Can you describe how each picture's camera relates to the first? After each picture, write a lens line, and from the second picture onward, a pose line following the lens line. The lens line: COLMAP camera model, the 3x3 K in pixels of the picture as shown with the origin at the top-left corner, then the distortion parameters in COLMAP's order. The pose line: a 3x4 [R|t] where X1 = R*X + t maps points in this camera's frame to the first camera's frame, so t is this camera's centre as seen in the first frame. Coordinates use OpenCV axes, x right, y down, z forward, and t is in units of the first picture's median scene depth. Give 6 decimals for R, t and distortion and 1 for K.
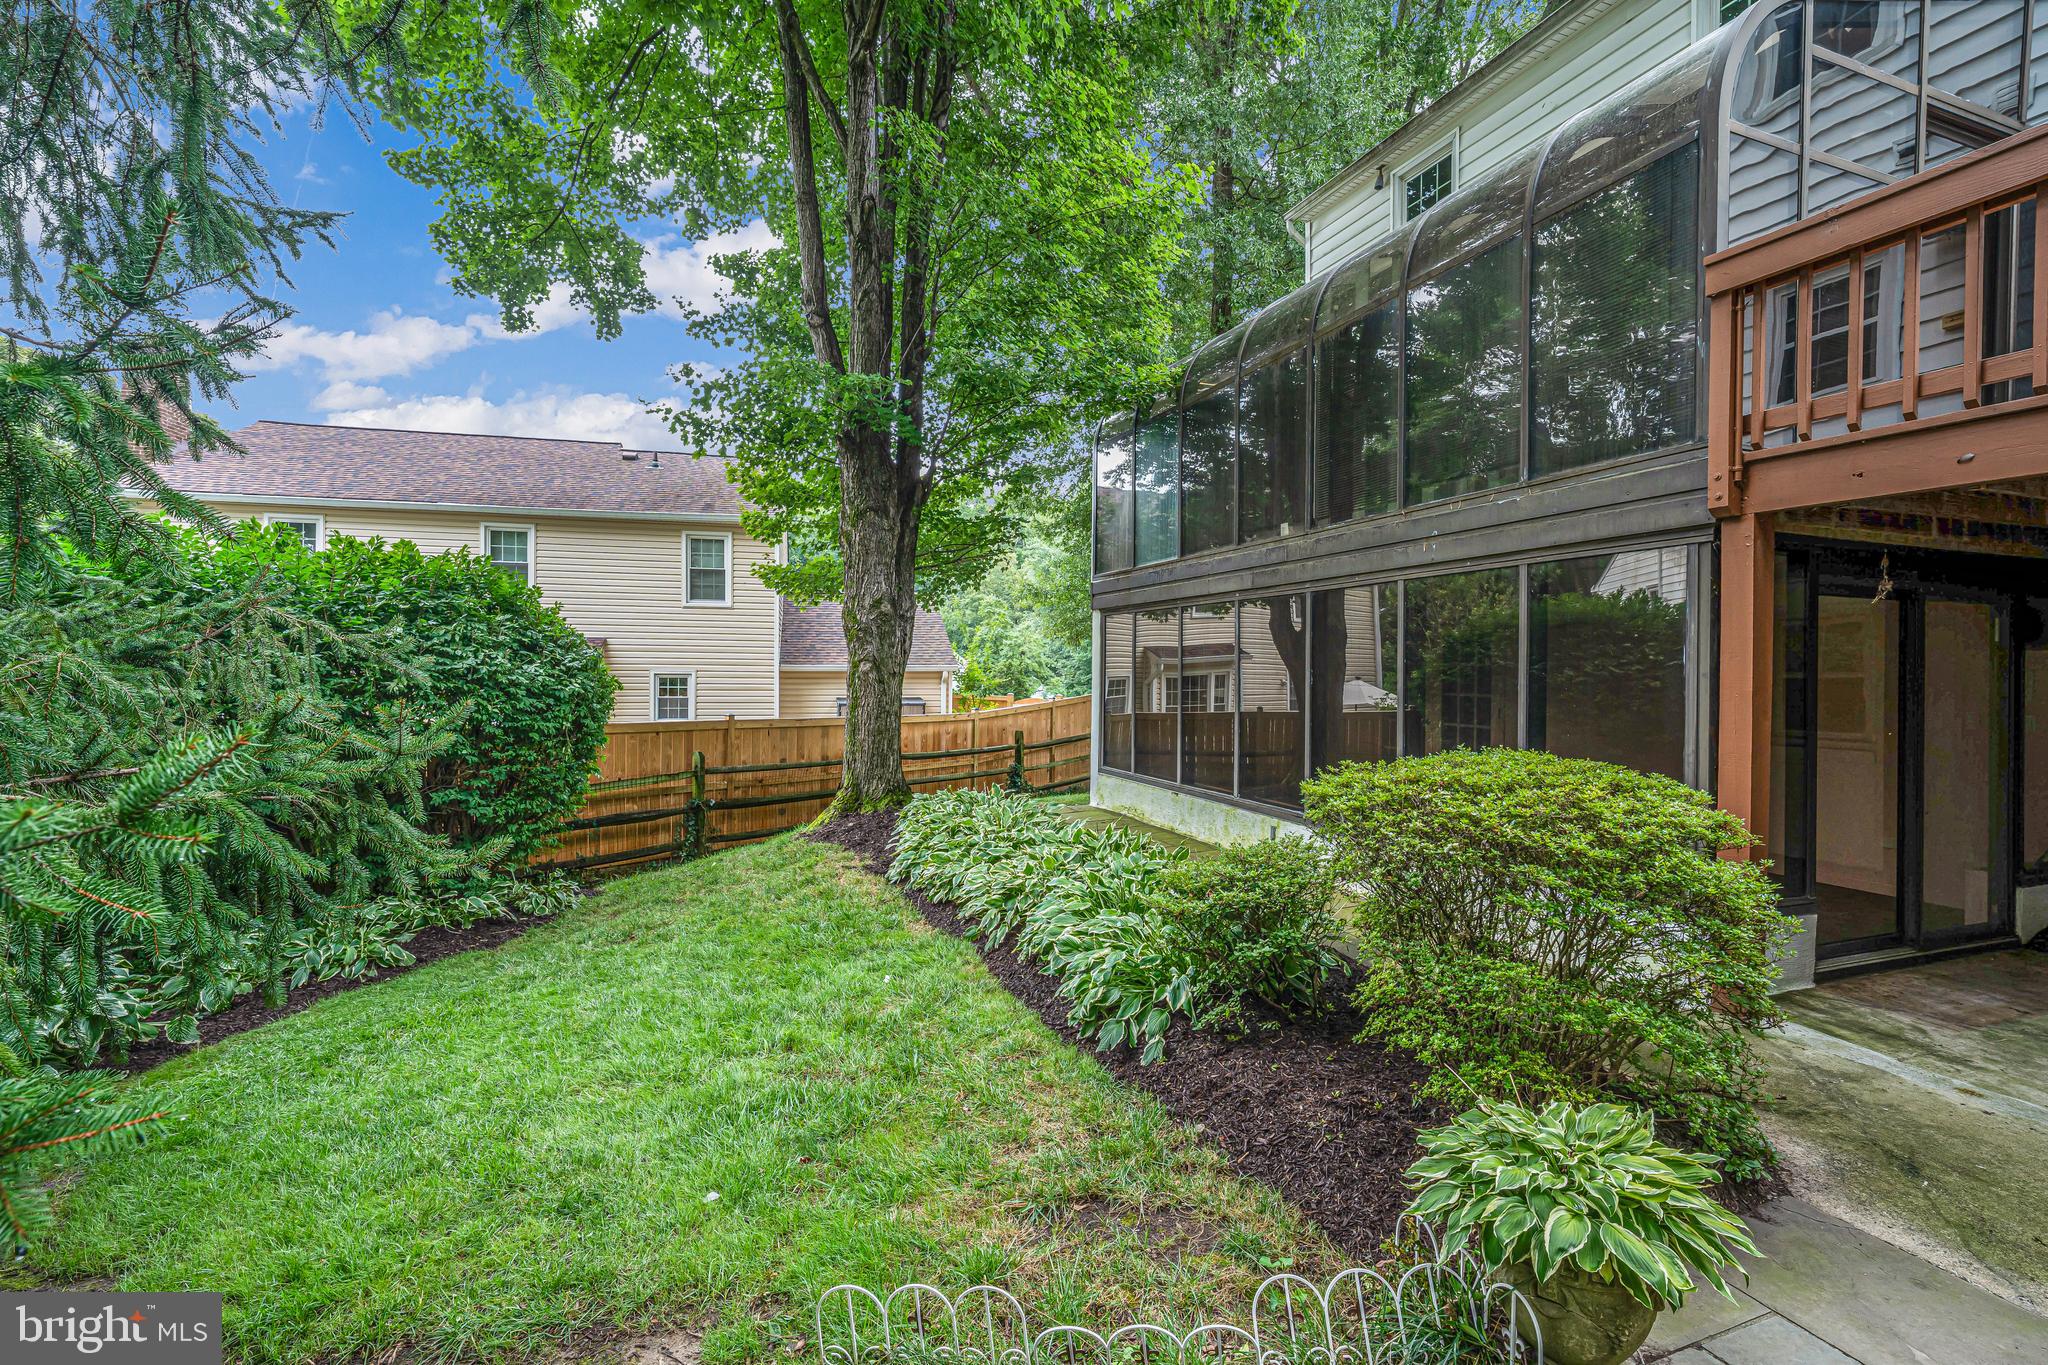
lens RADIAL K [[916.0, 0, 1020.5], [0, 916.0, 687.0], [0, 0, 1]] dist [-0.009131, -0.000097]
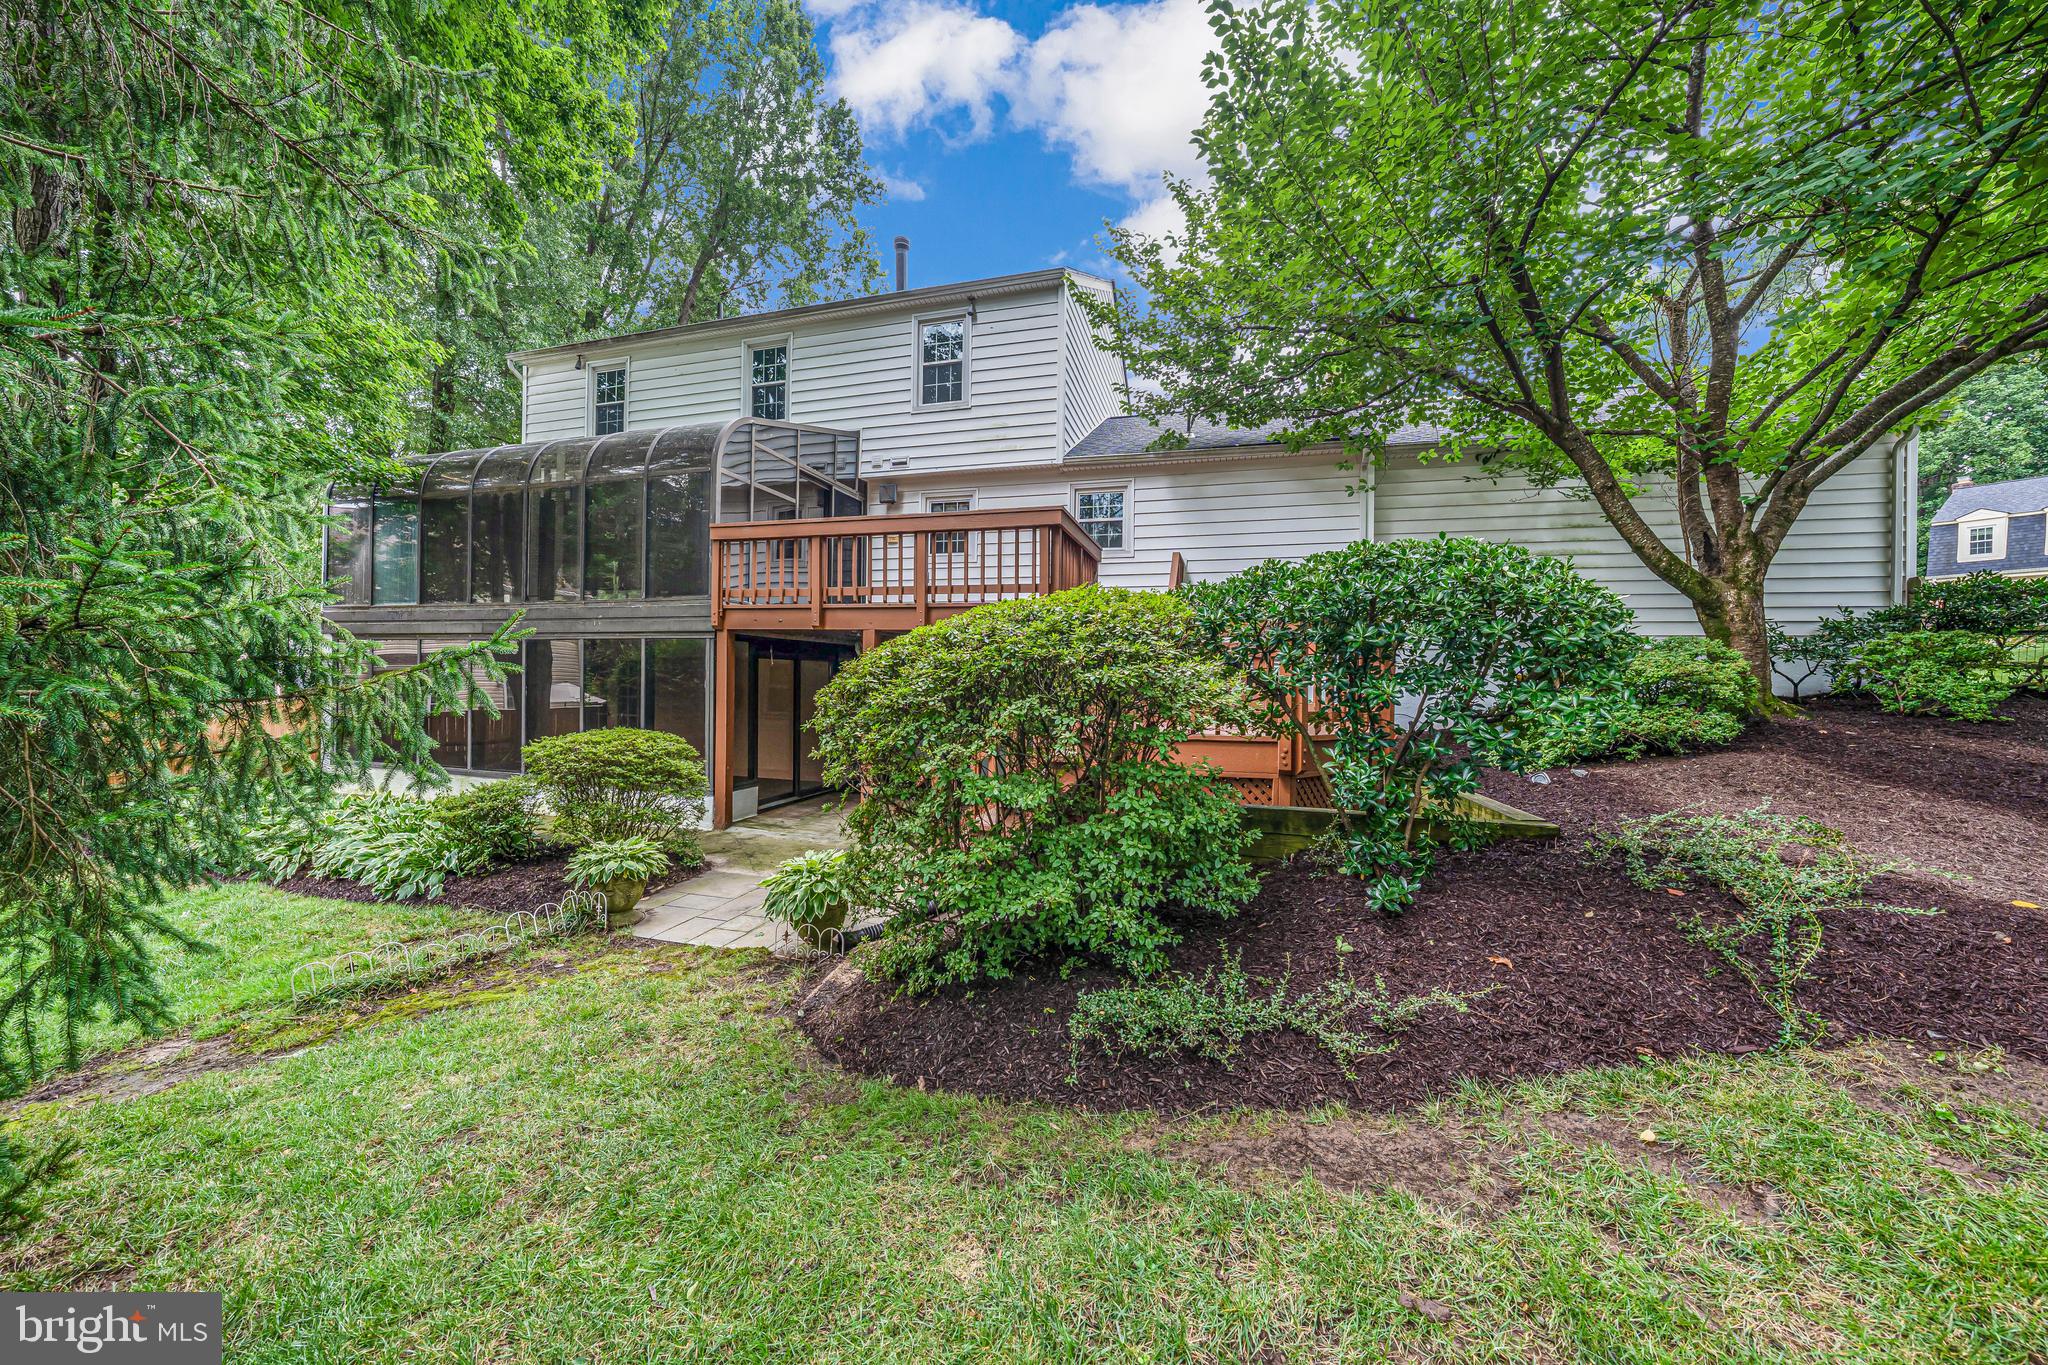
lens RADIAL K [[710.0, 0, 1022.2], [0, 710.0, 683.3], [0, 0, 1]] dist [-0.019354, -0.000046]
pose [[0.604598, -0.004888, 0.796516, -0.263598], [0.004359, 0.999987, 0.002828, -0.042210], [-0.796519, 0.001762, 0.604611, -0.834880]]
